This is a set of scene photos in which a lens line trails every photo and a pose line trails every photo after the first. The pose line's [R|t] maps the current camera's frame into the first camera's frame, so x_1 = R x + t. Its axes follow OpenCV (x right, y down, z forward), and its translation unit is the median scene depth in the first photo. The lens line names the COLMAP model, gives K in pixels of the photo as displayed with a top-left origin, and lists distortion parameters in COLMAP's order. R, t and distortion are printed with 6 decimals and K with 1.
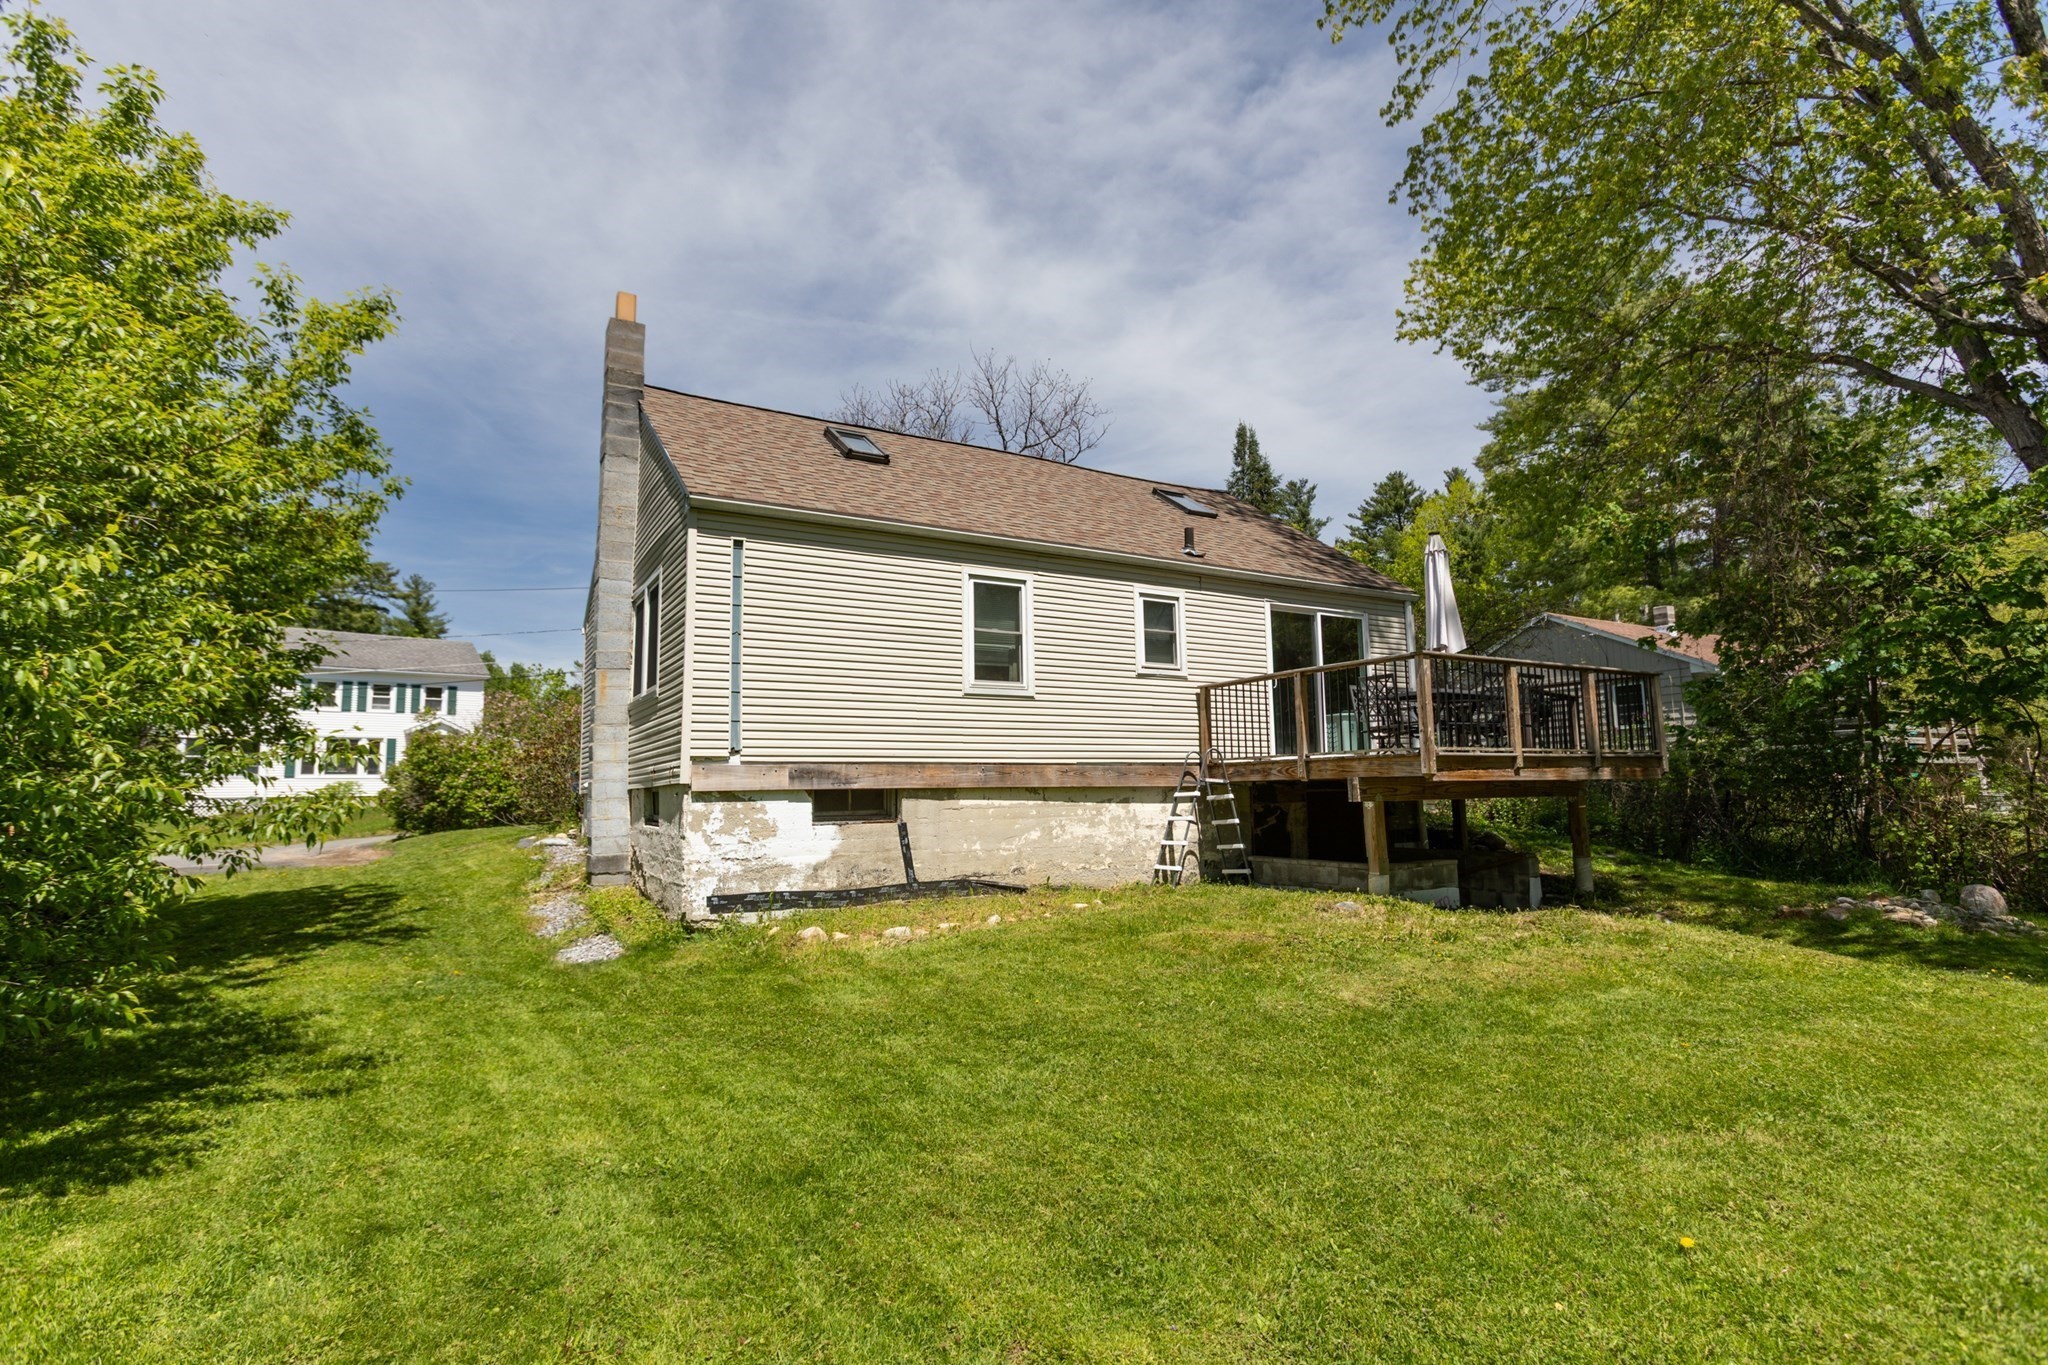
lens RADIAL K [[1004.3, 0, 1015.1], [0, 1004.3, 689.1], [0, 0, 1]] dist [-0.018508, 0.002331]
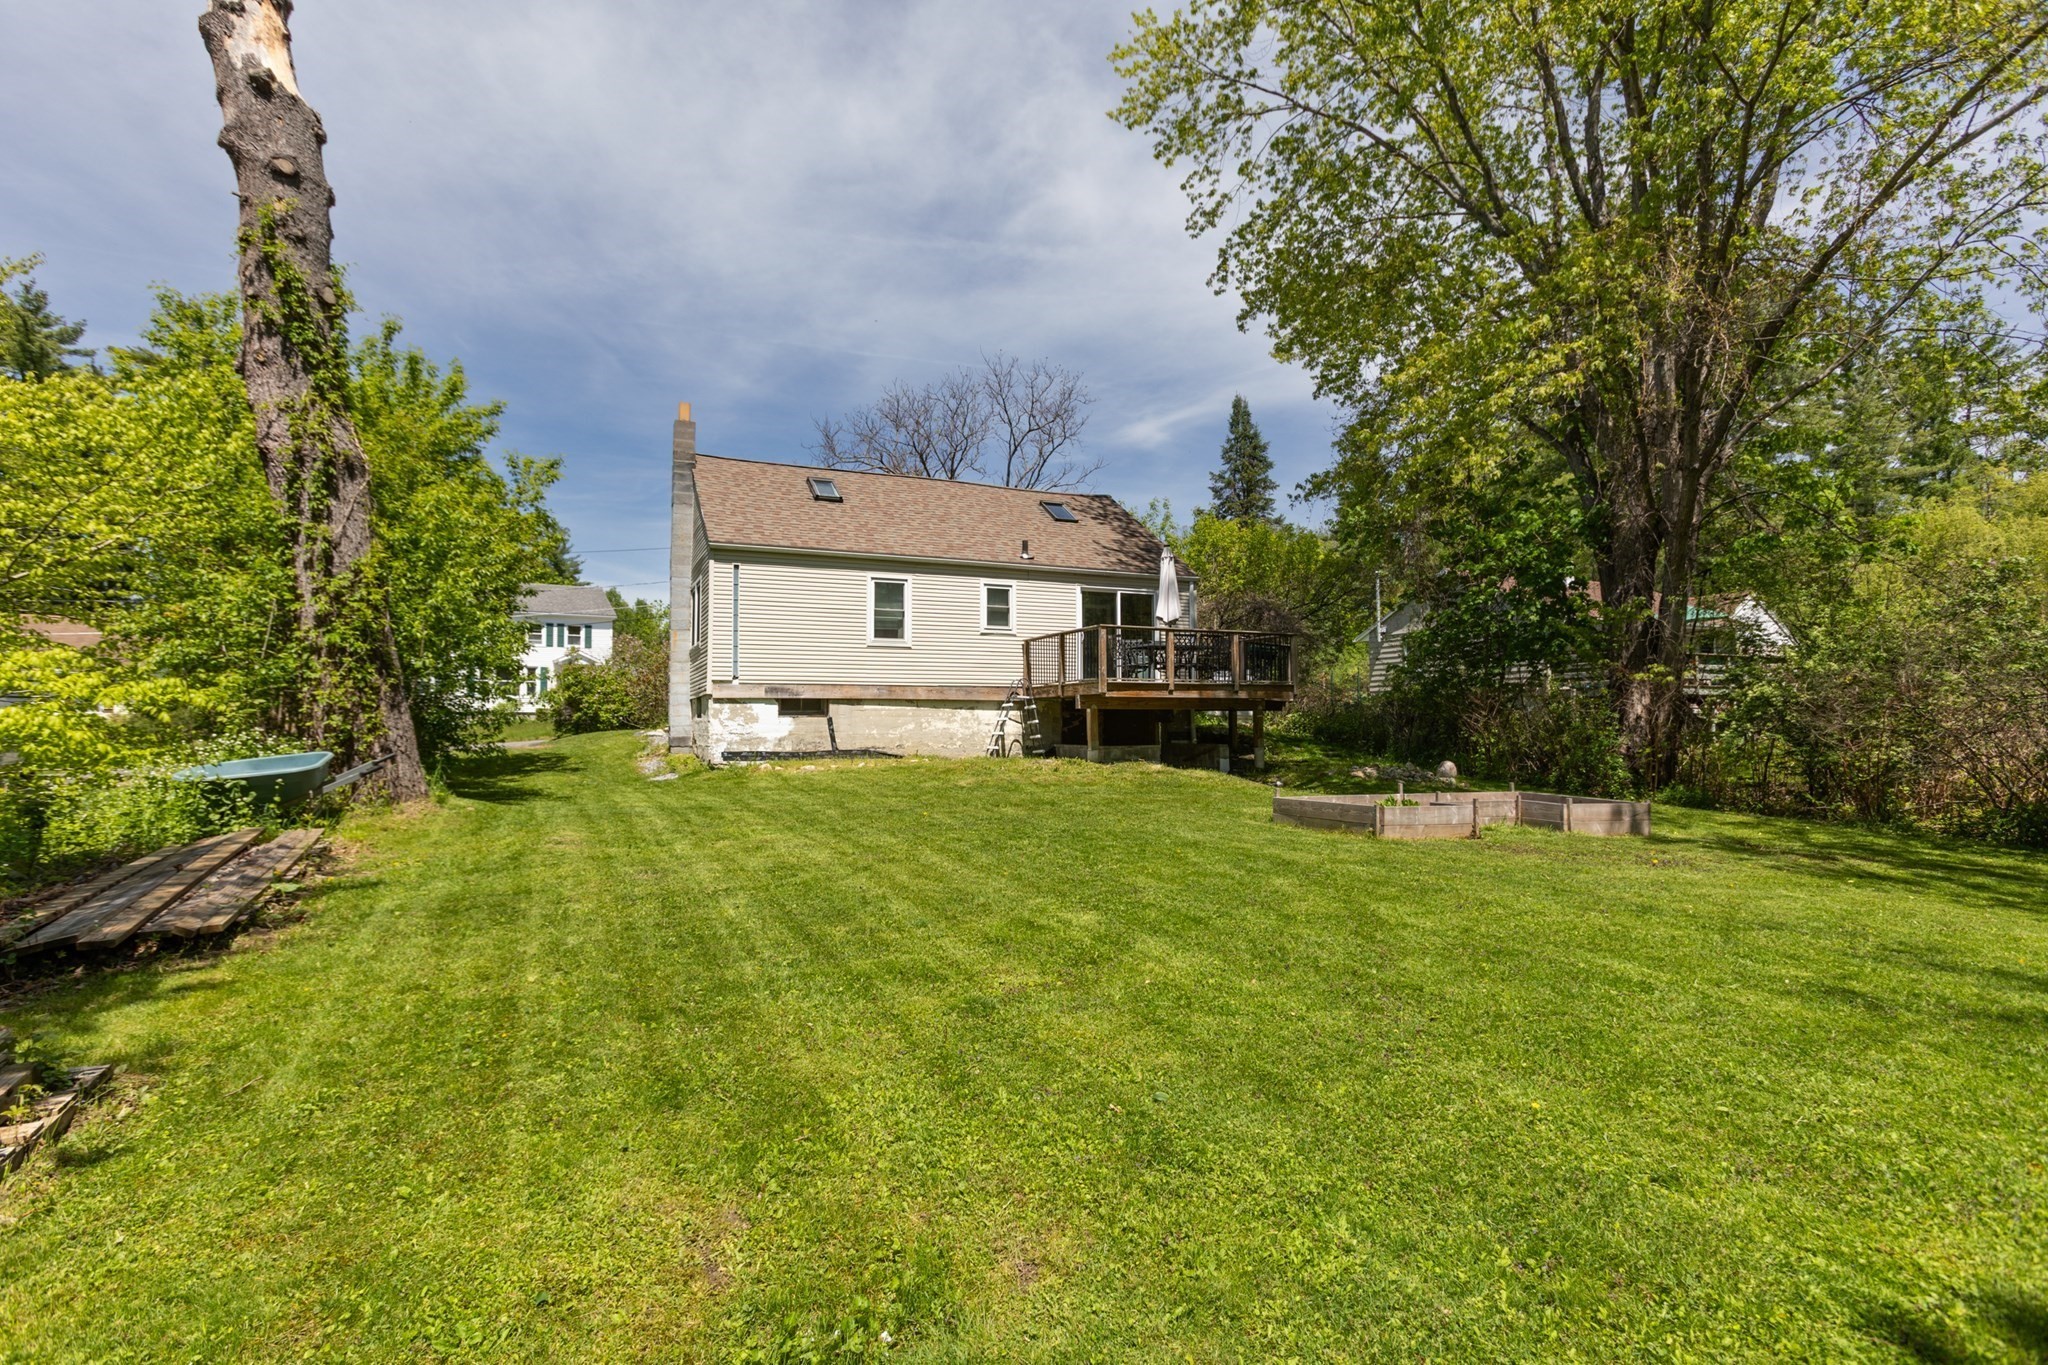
lens RADIAL K [[1004.3, 0, 1026.1], [0, 1004.3, 689.5], [0, 0, 1]] dist [-0.018508, 0.002331]
pose [[0.994033, 0.008929, -0.108714, 0.410732], [-0.000831, 0.997235, 0.074313, -0.049304], [0.109077, -0.073779, 0.991291, -0.713851]]
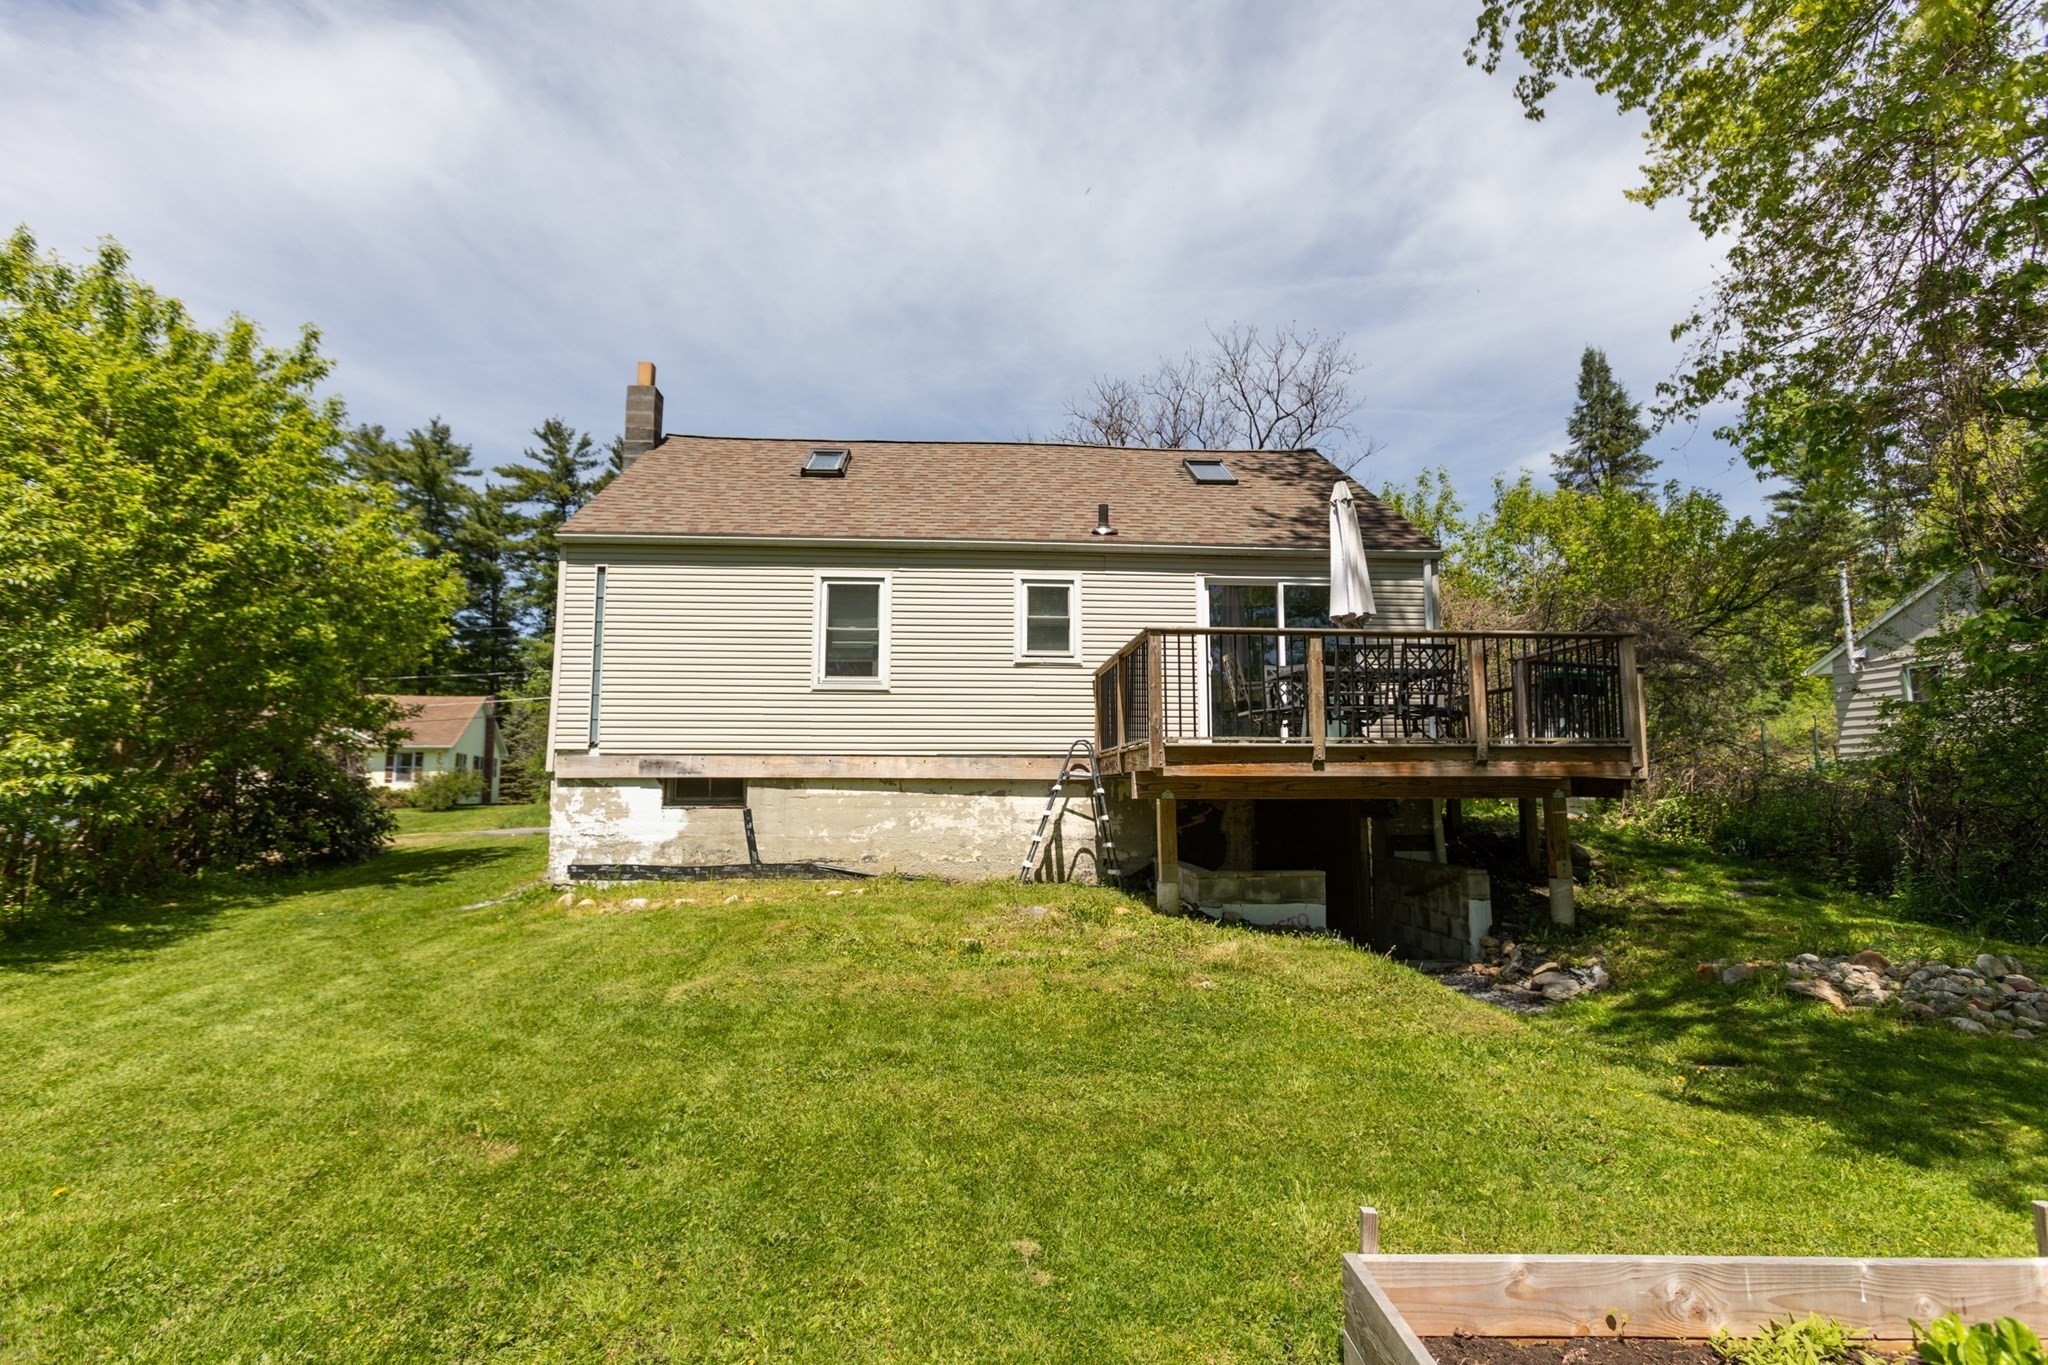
lens RADIAL K [[1004.3, 0, 1014.2], [0, 1004.3, 672.1], [0, 0, 1]] dist [-0.018508, 0.002331]
pose [[0.890374, -0.036896, -0.453732, 0.608548], [0.033361, 0.999319, -0.015797, 0.009724], [0.454005, -0.001071, 0.890998, 0.143352]]
